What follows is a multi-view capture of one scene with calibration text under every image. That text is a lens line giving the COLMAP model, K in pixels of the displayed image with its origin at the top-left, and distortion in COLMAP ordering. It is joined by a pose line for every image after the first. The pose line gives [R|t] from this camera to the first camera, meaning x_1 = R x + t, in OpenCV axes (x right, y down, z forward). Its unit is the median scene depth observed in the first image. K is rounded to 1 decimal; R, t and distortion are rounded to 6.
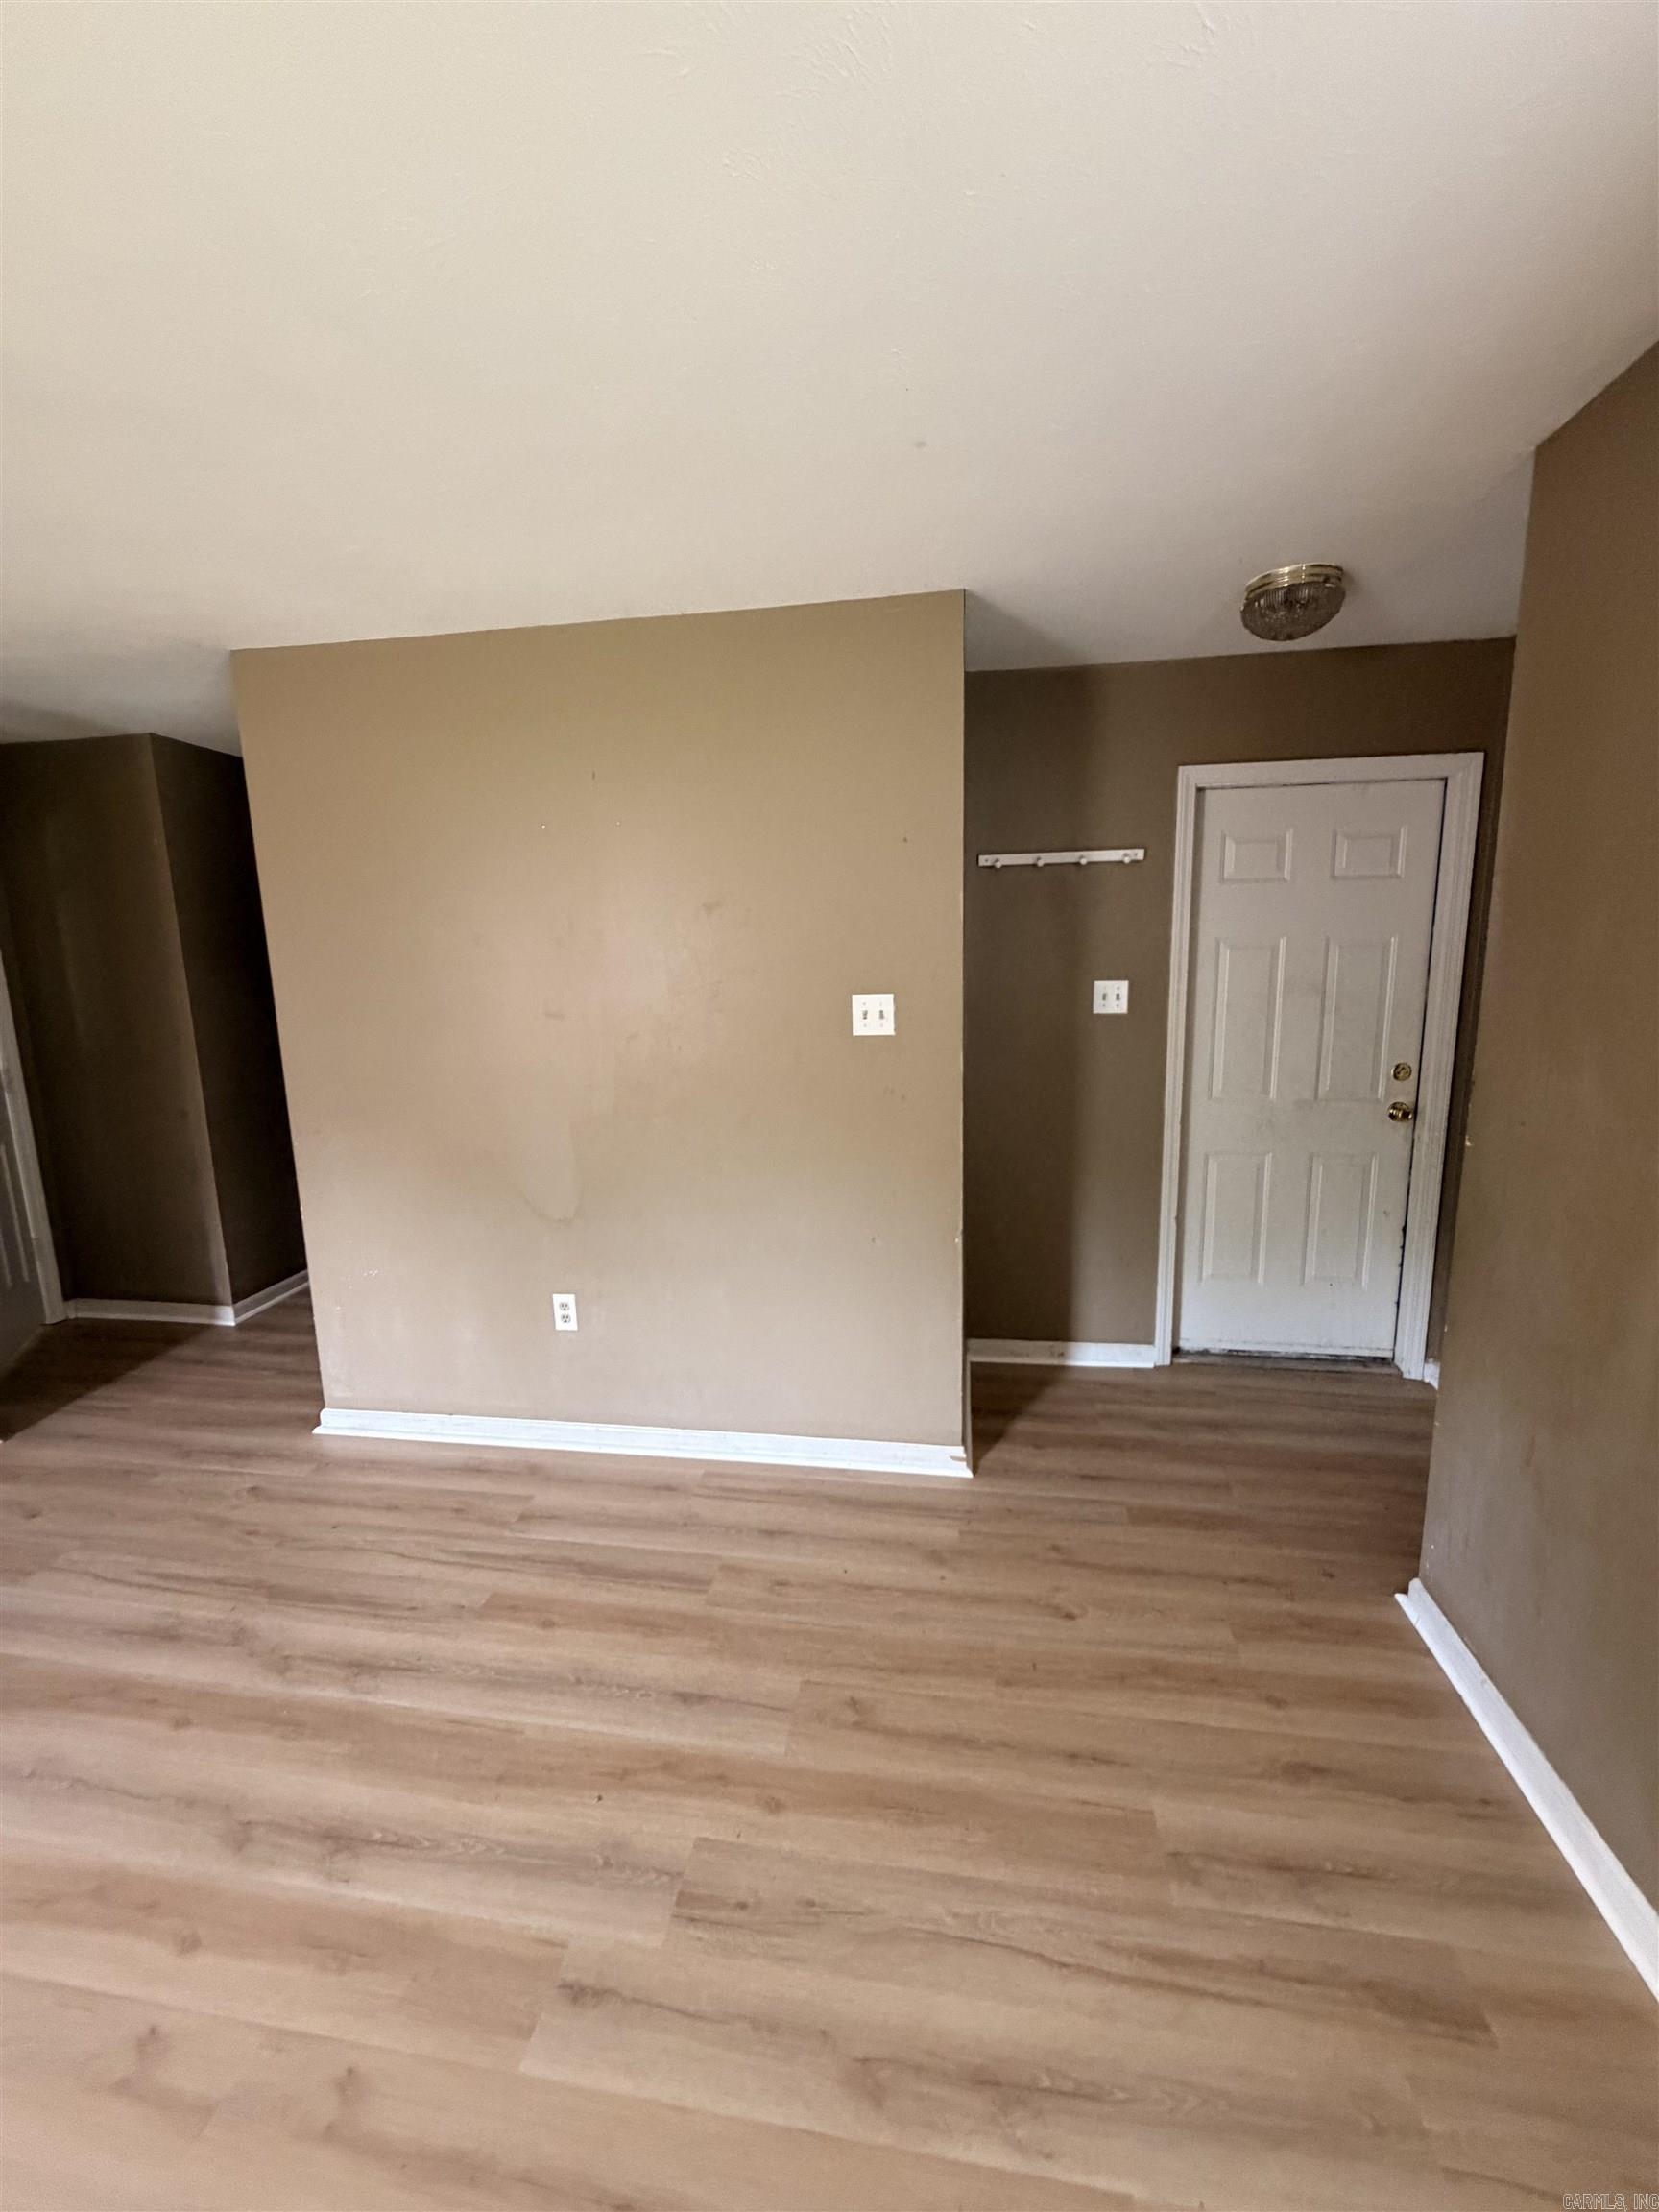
lens RADIAL K [[883.6, 0, 826.1], [0, 883.6, 1101.0], [0, 0, 1]] dist [-0.000574, 0.001036]
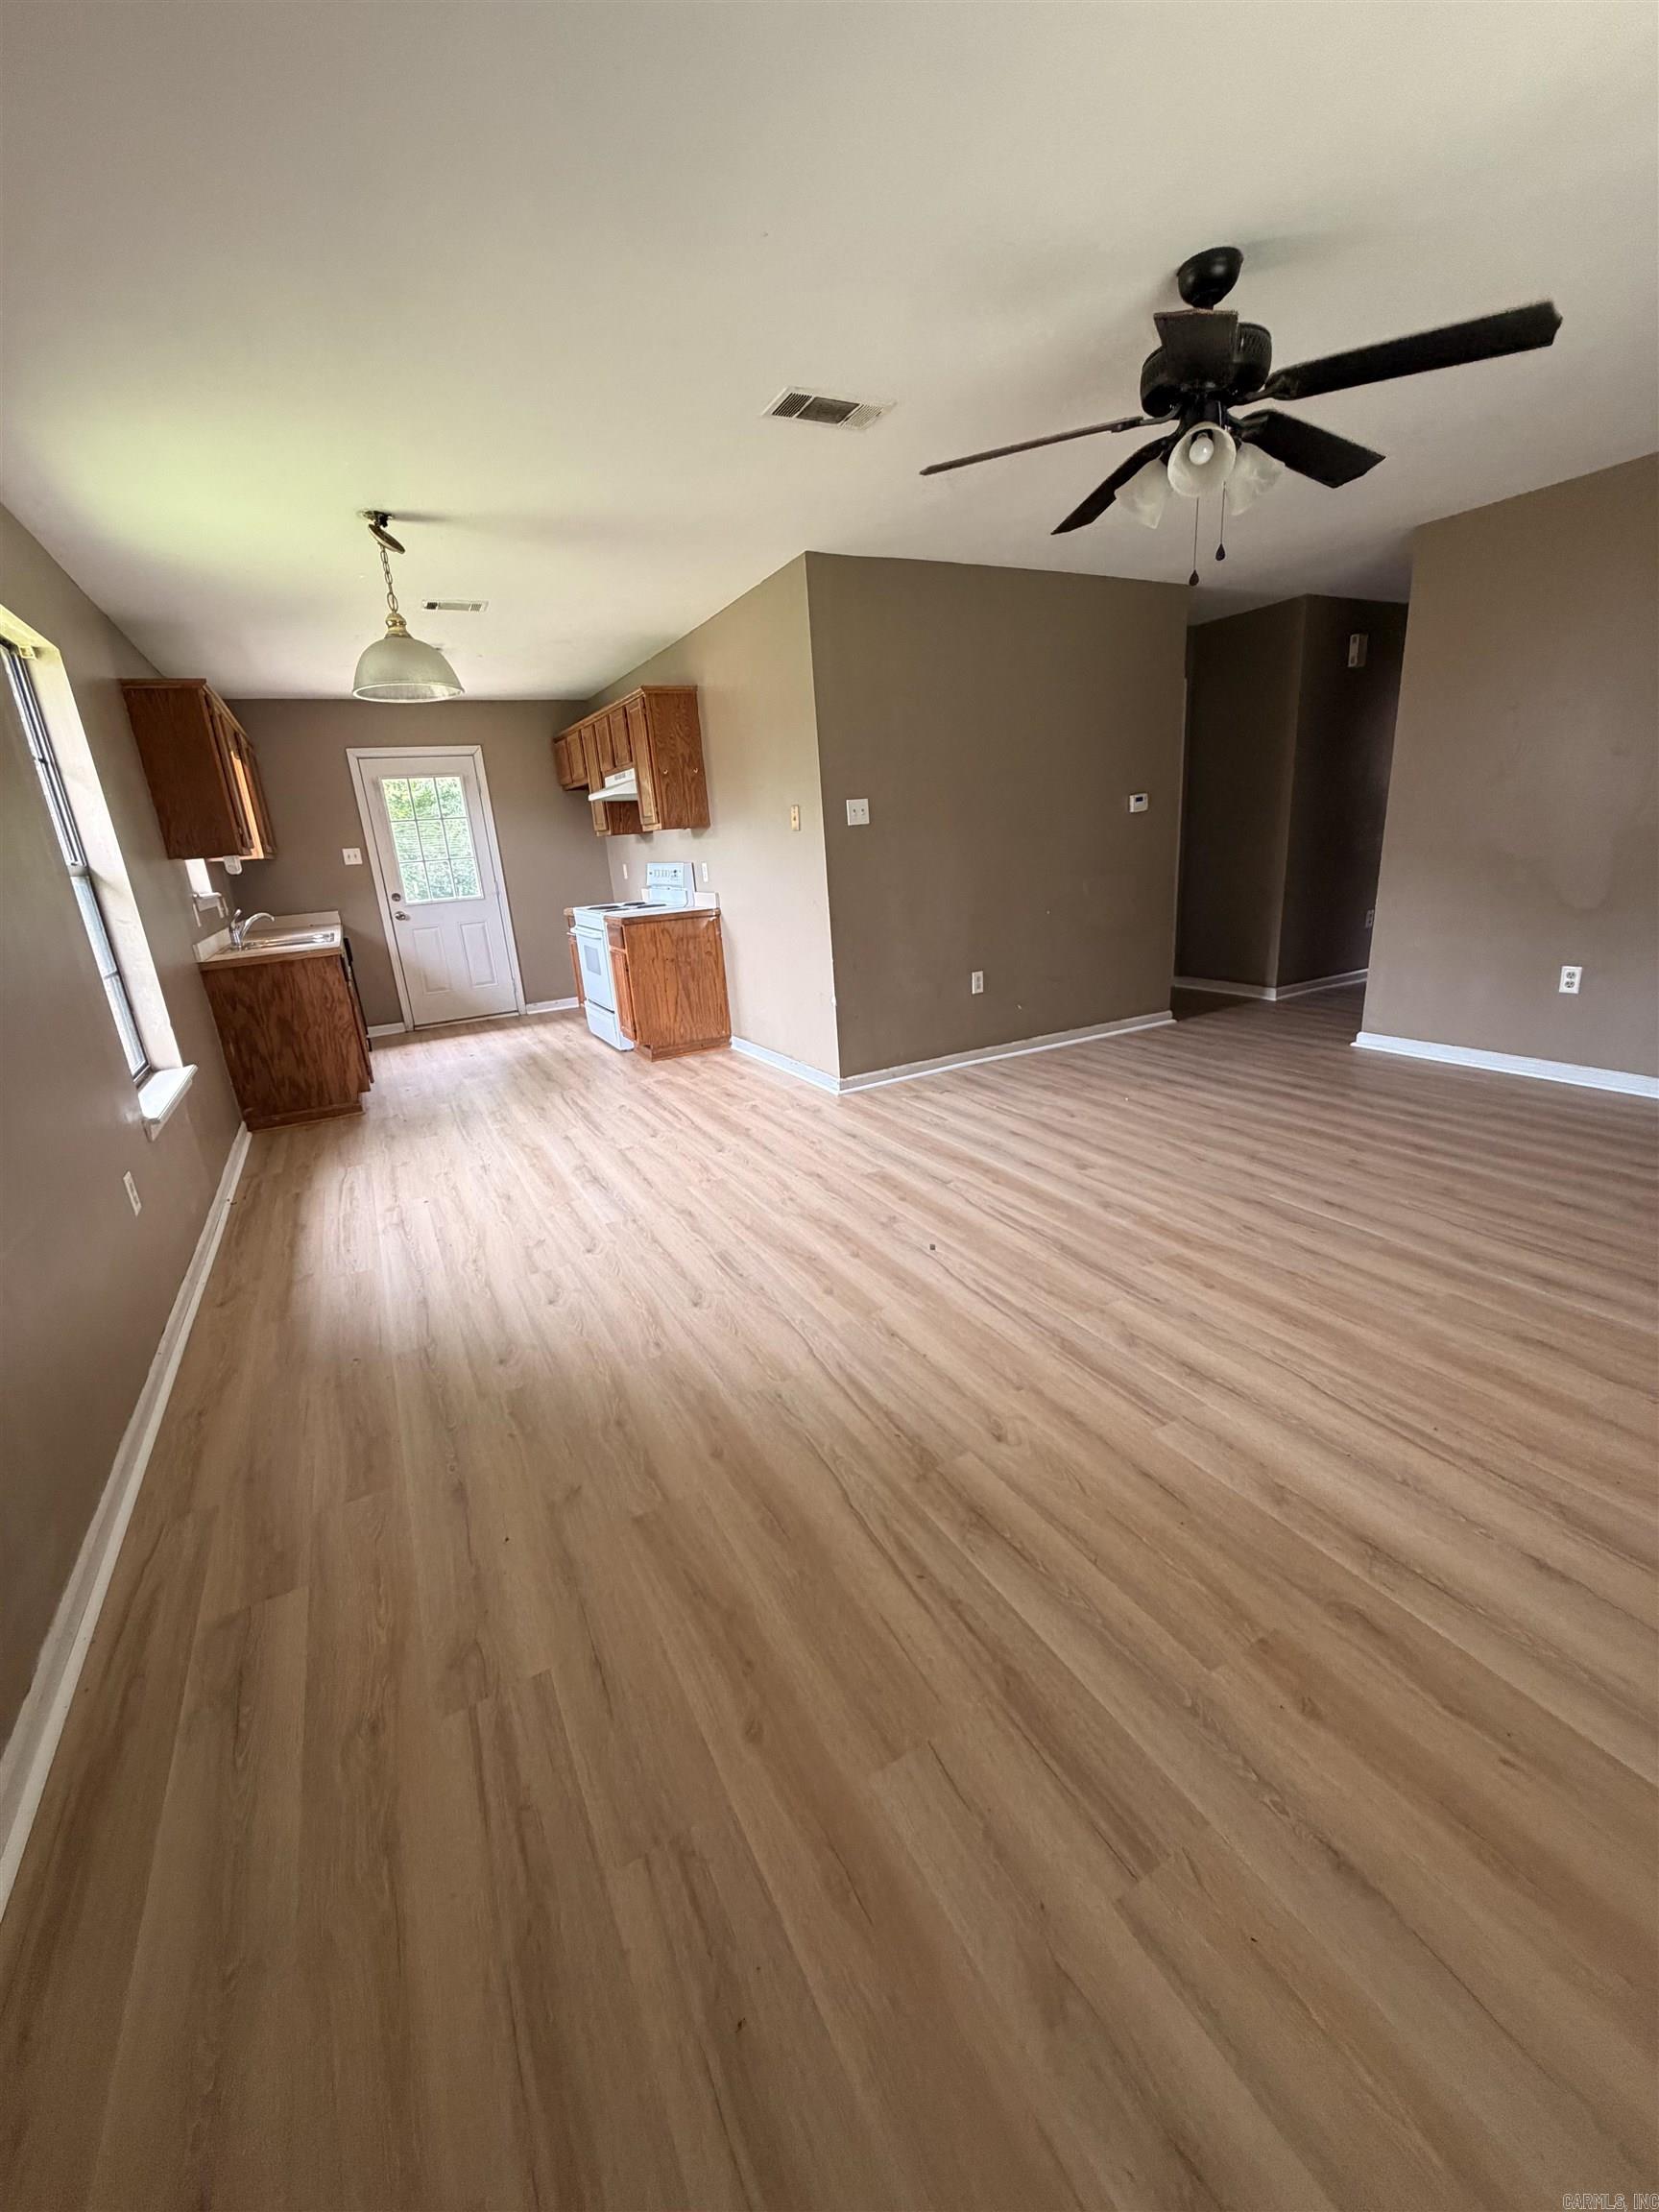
lens RADIAL K [[883.6, 0, 826.1], [0, 883.6, 1101.0], [0, 0, 1]] dist [-0.000574, 0.001036]
pose [[0.608135, 0.214715, -0.764244, 0.113869], [-0.080816, 0.974470, 0.209470, 0.257096], [0.789709, -0.065623, 0.609961, -0.907058]]
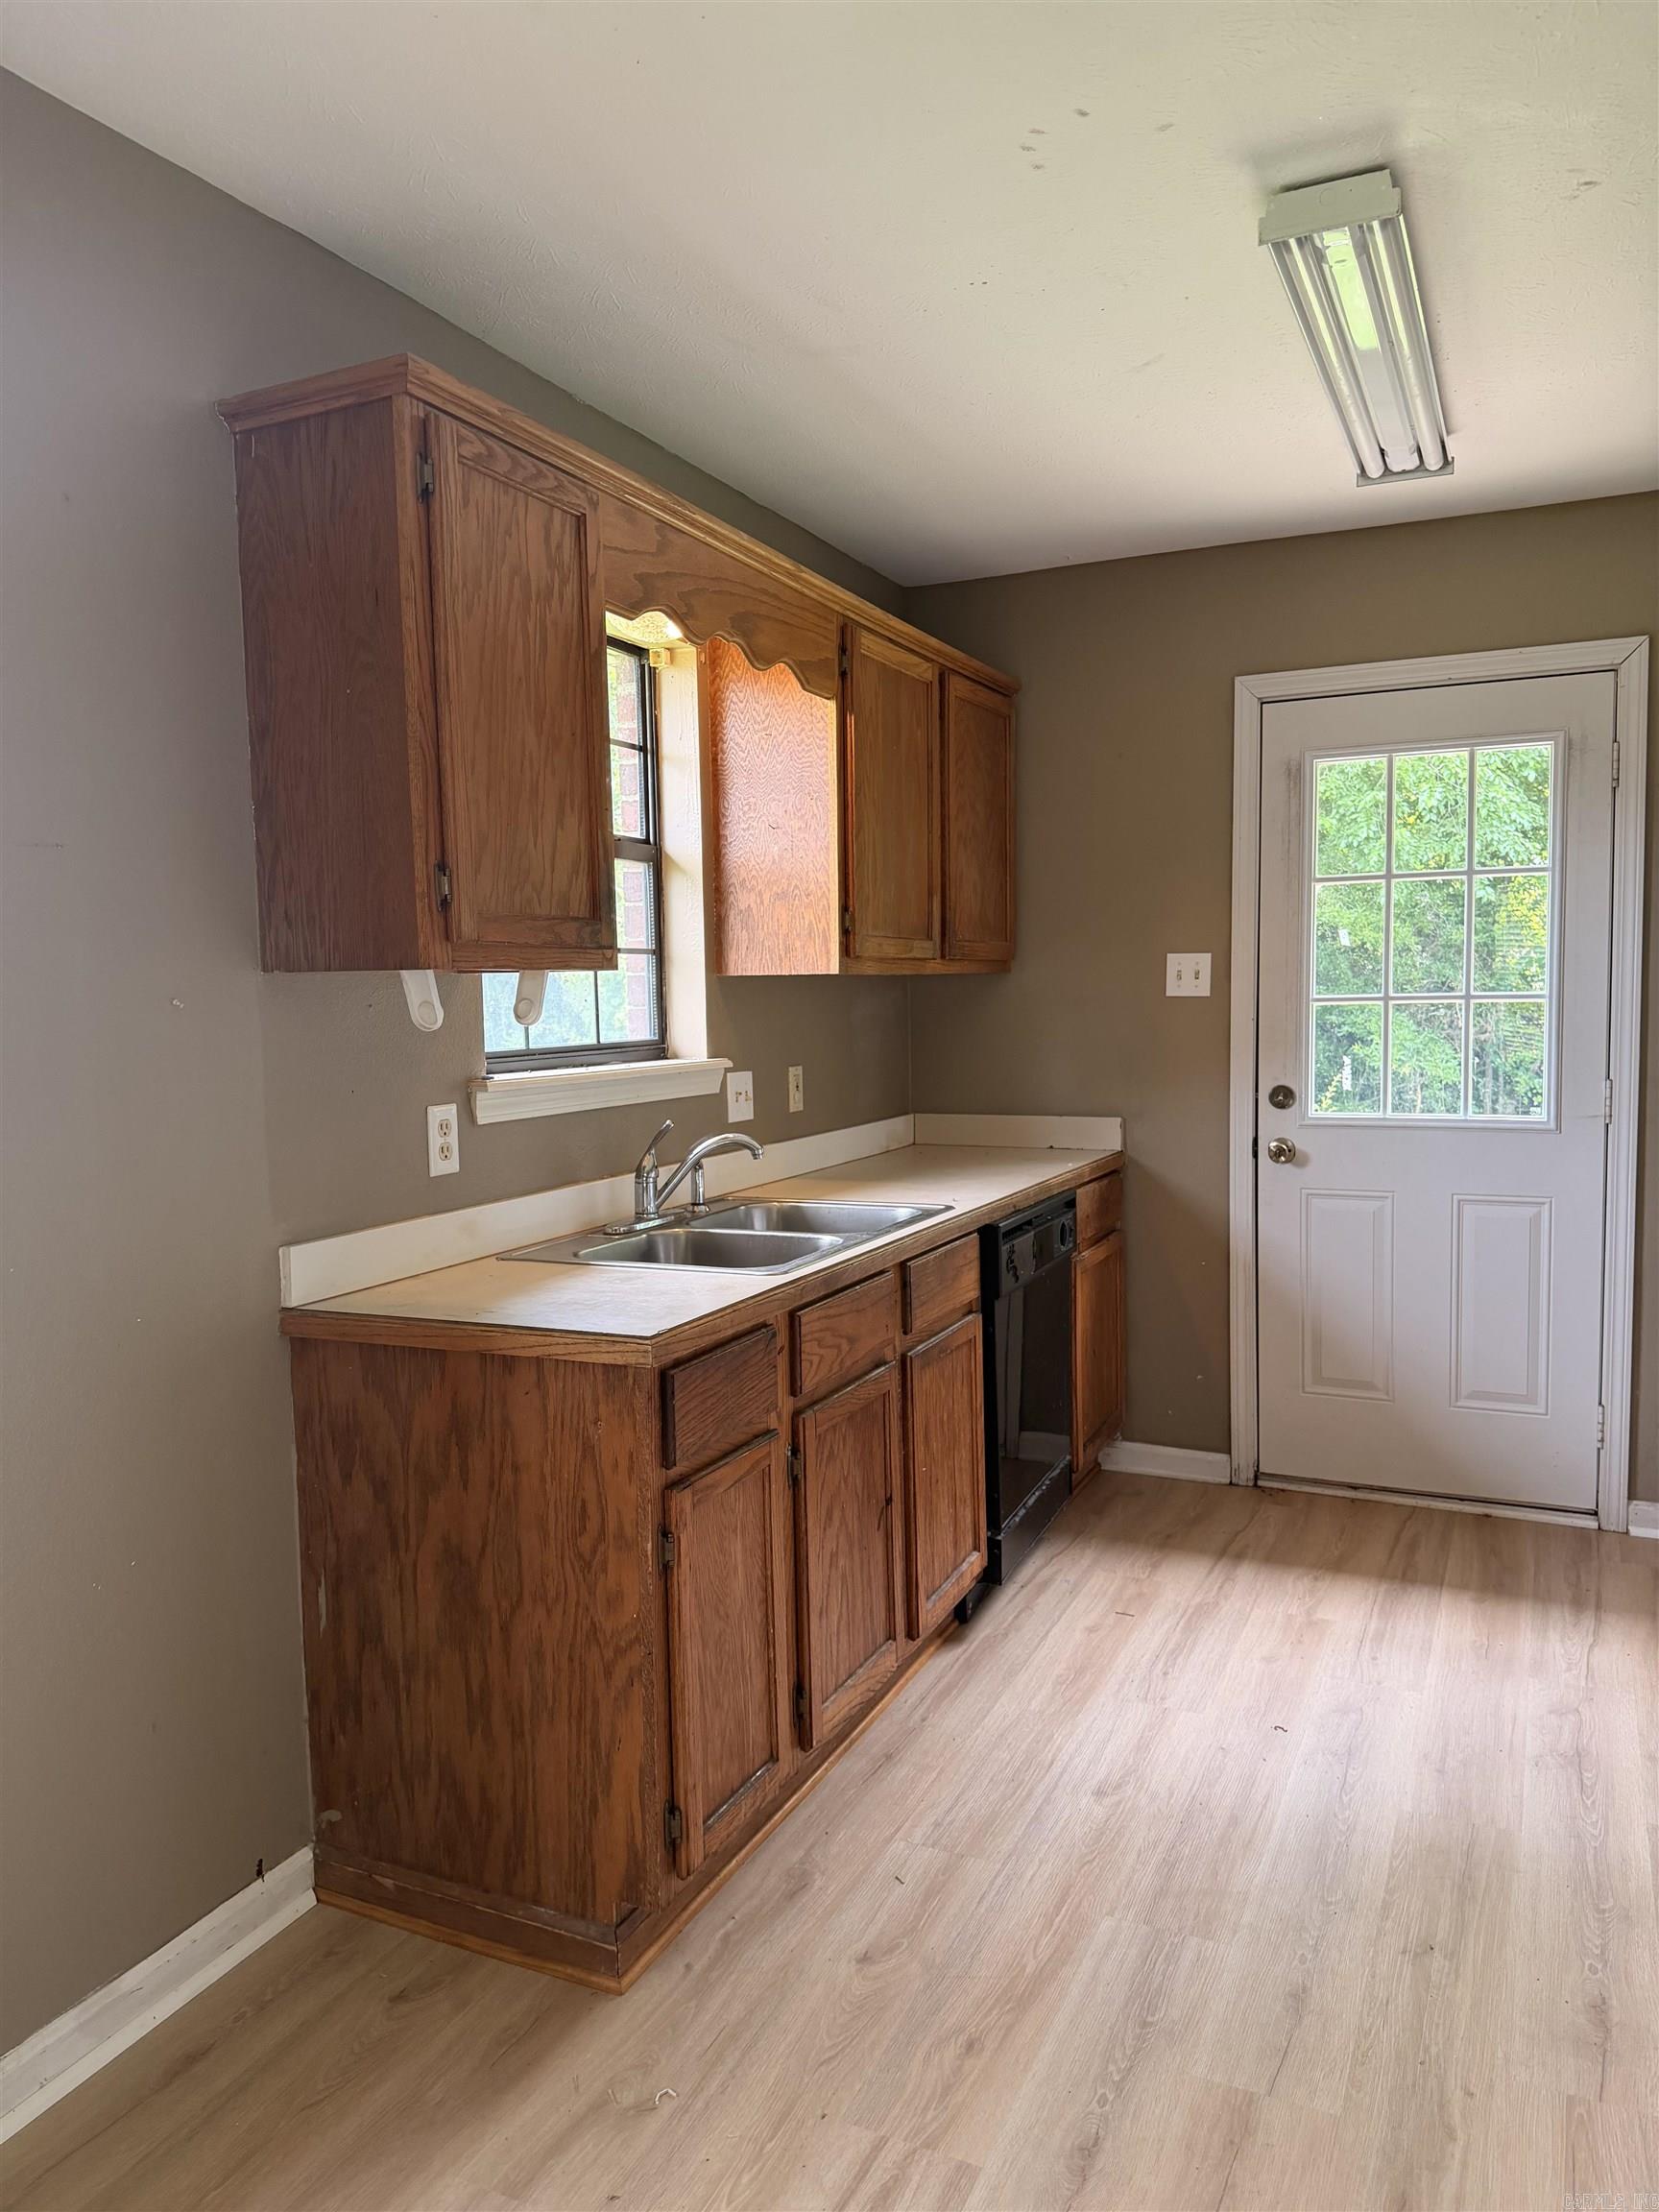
lens RADIAL K [[1532.1, 0, 834.6], [0, 1532.1, 1113.3], [0, 0, 1]] dist [0.141459, -0.269302]
pose [[-0.270104, 0.108862, -0.956657, -1.275284], [-0.138495, 0.978862, 0.150492, 0.160345], [0.952819, 0.173141, -0.249317, -0.276581]]
